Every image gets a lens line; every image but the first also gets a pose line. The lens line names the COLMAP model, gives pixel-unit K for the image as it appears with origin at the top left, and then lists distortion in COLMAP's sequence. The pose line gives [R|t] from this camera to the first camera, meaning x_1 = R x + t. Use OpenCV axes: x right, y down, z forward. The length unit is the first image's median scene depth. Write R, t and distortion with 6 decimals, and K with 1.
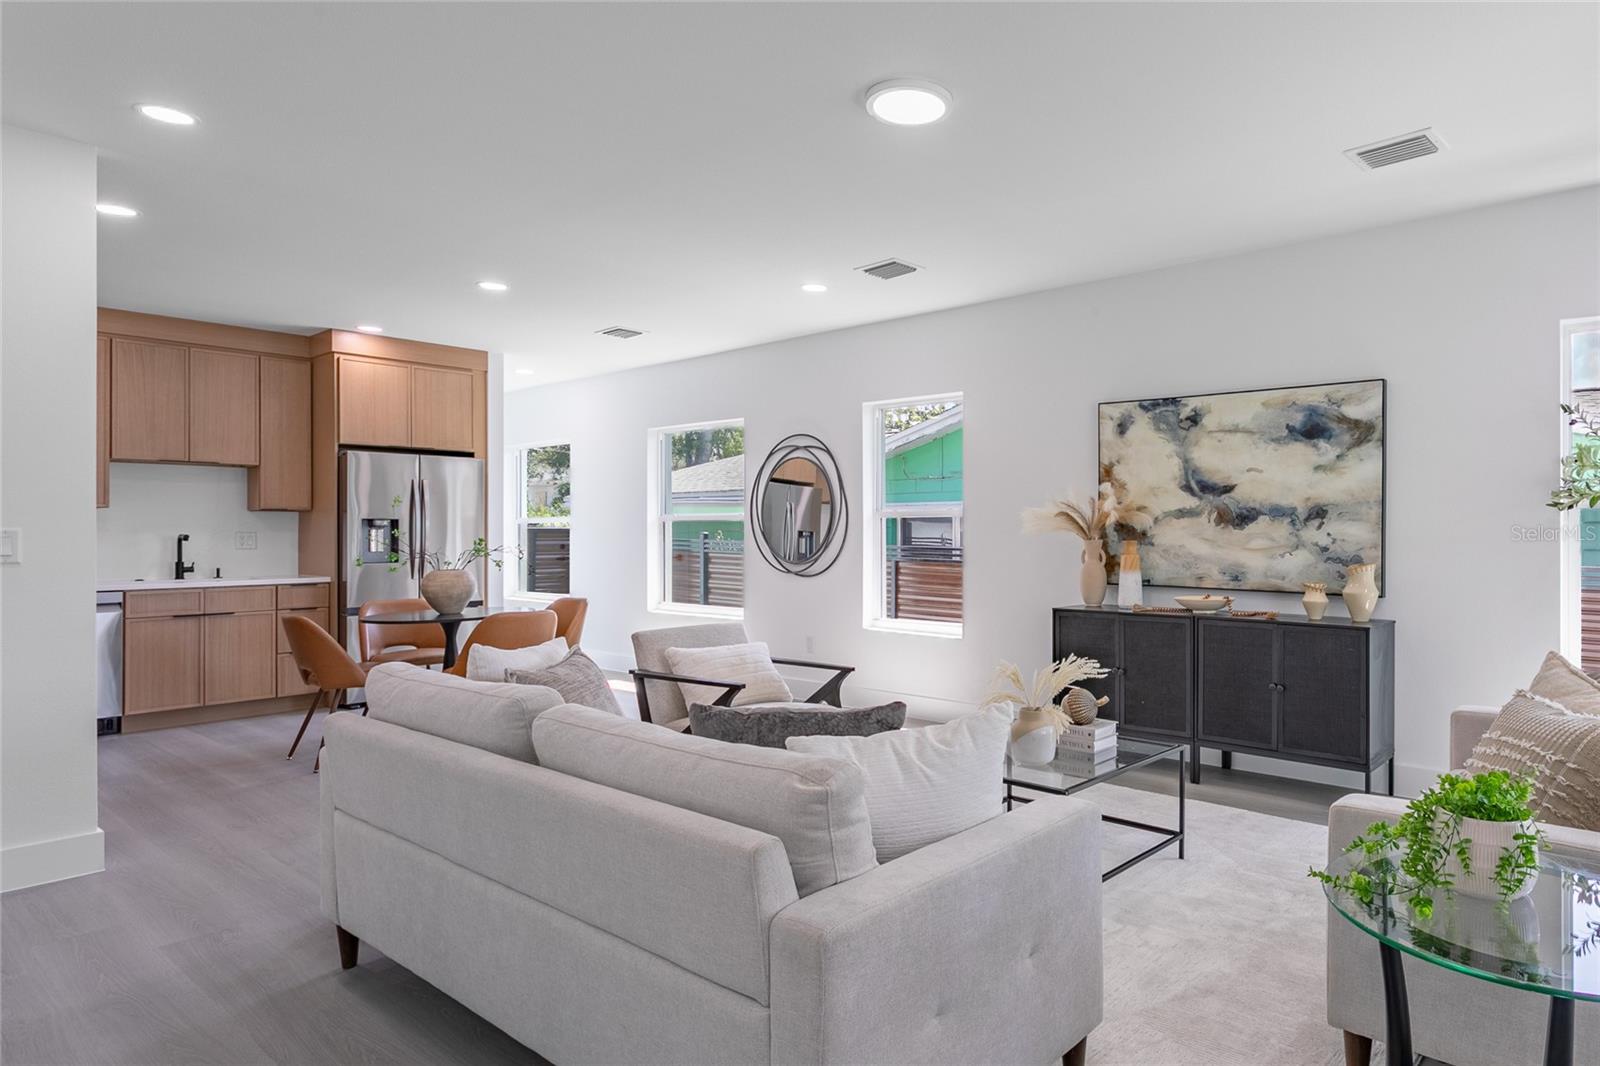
lens RADIAL K [[964.2, 0, 987.5], [0, 964.2, 535.9], [0, 0, 1]] dist [-0.000955, 0.001634]
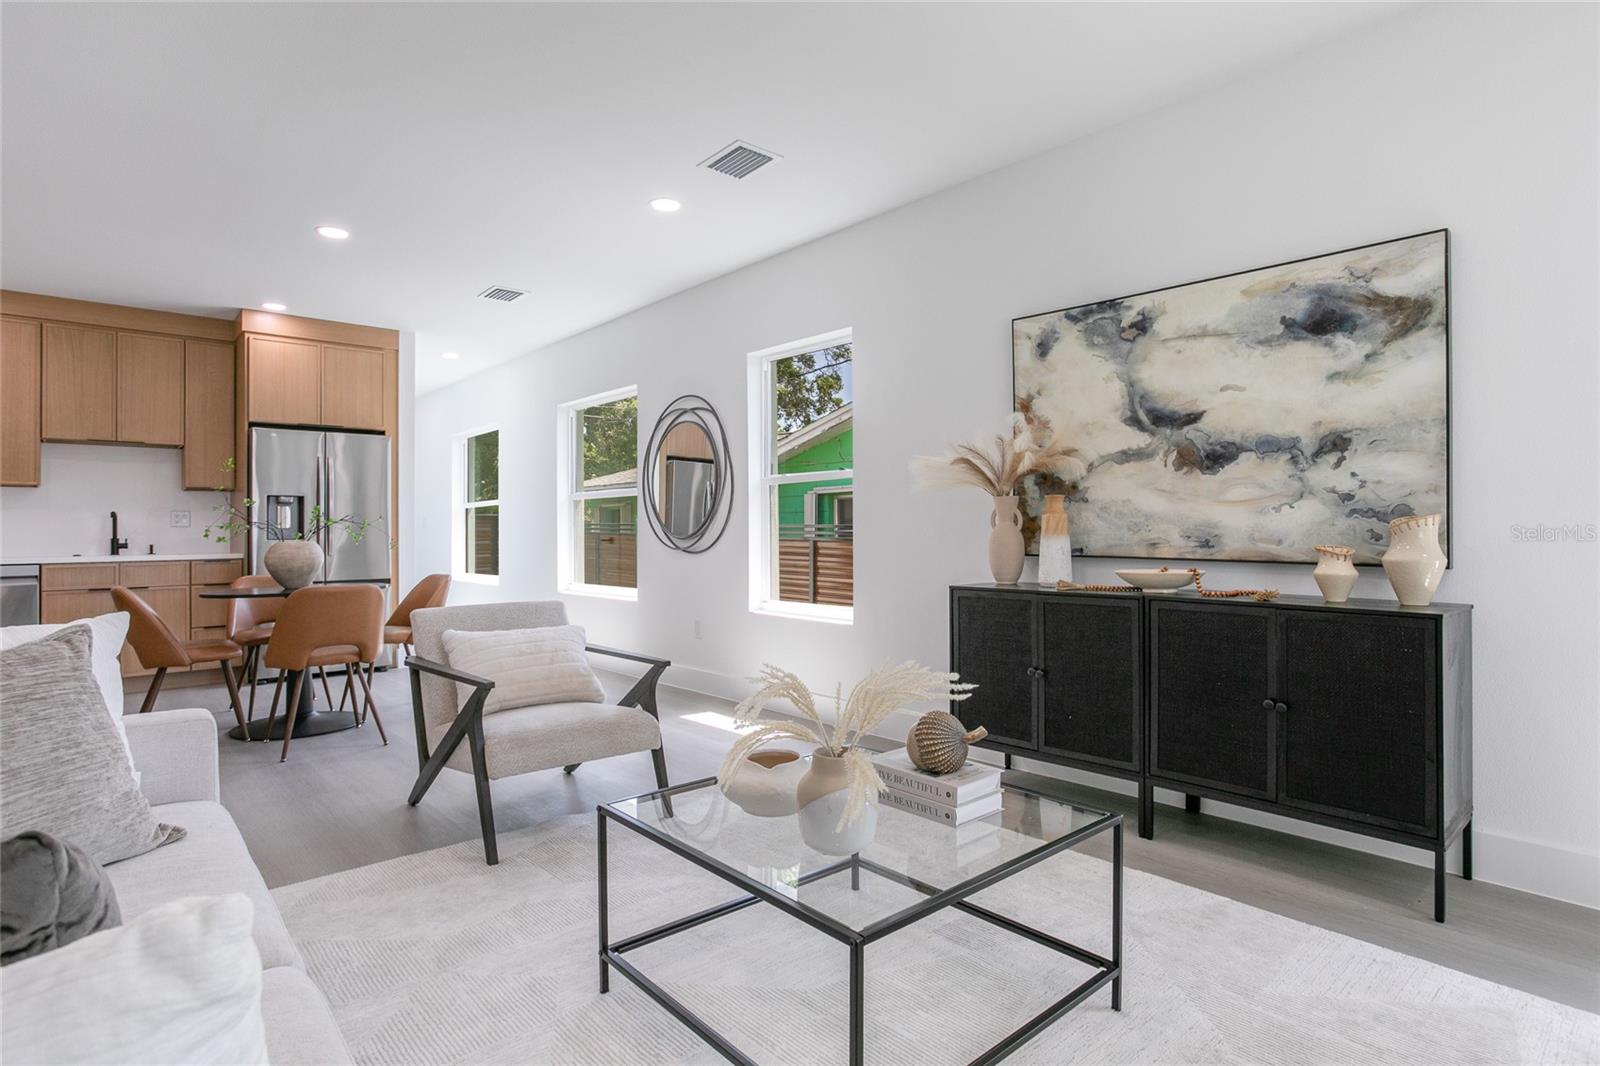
lens RADIAL K [[841.2, 0, 803.7], [0, 841.2, 525.9], [0, 0, 1]] dist [-0.064190, 0.046531]
pose [[0.982622, -0.007444, -0.185470, 0.078968], [0.005555, 0.999927, -0.010699, 0.034592], [0.185536, 0.009483, 0.982592, 0.338792]]
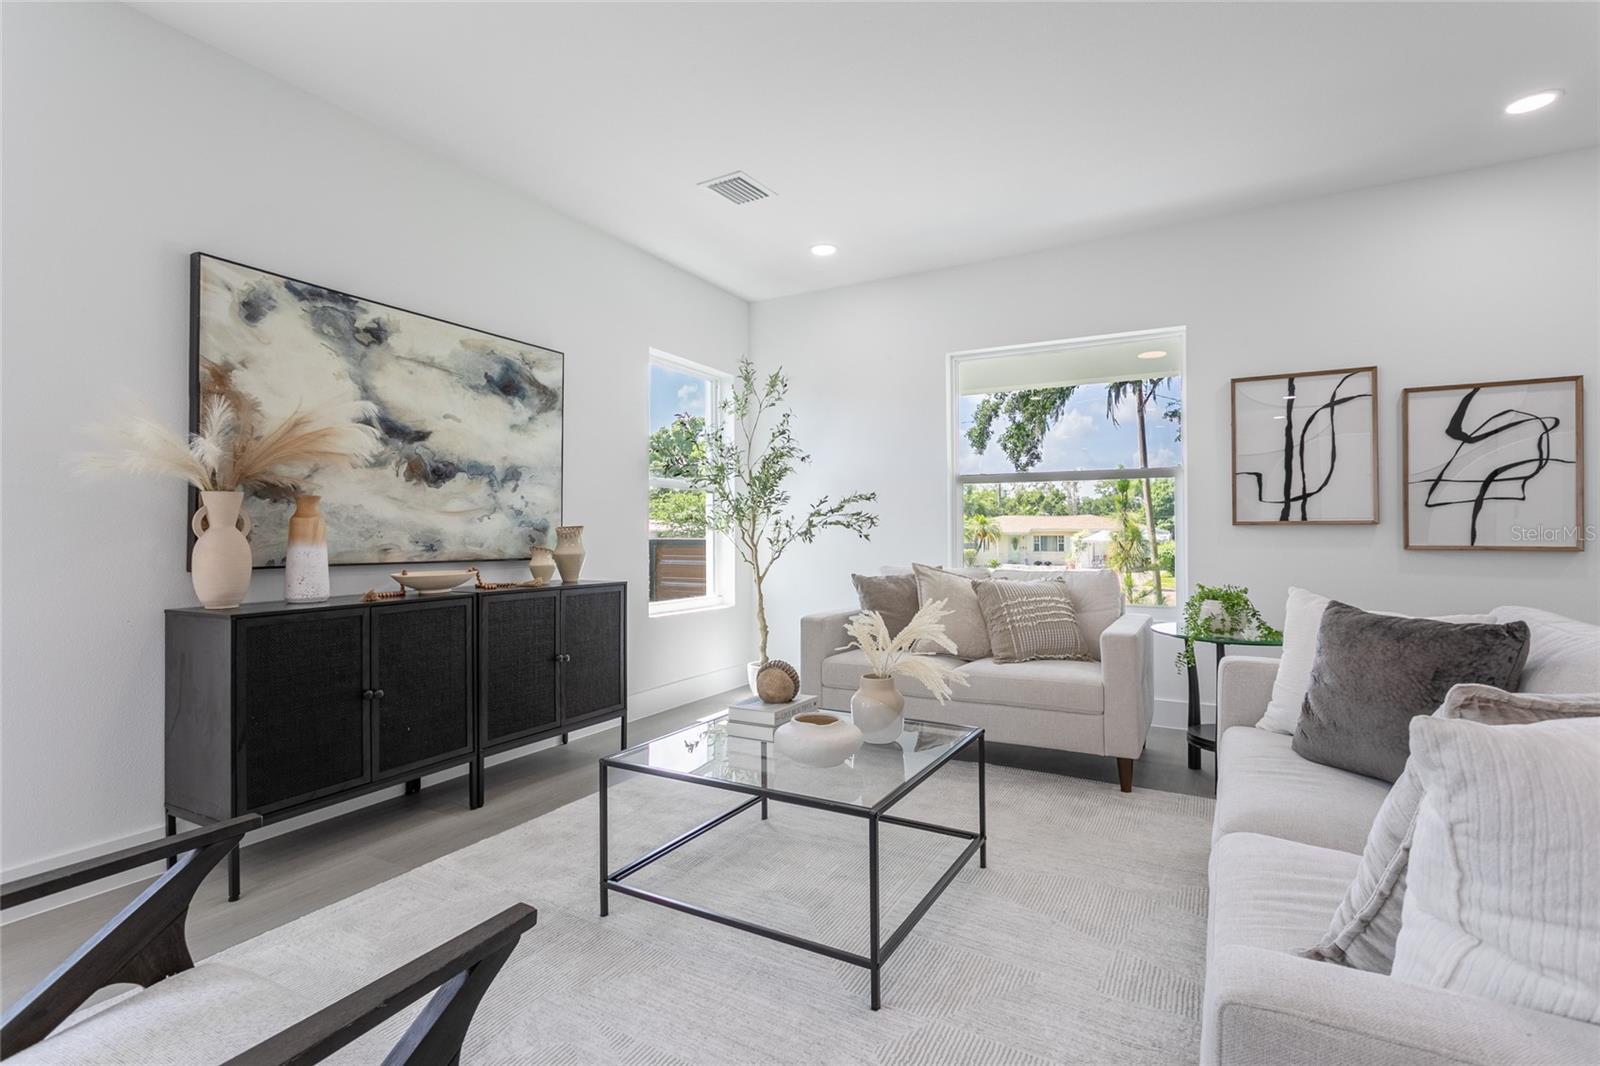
lens RADIAL K [[747.7, 0, 806.7], [0, 747.7, 518.2], [0, 0, 1]] dist [0.000775, -0.000122]
pose [[-0.142697, 0.017219, 0.989617, -0.391030], [0.010068, 0.999822, -0.015945, 0.031276], [-0.989715, 0.007688, -0.142844, 0.754259]]
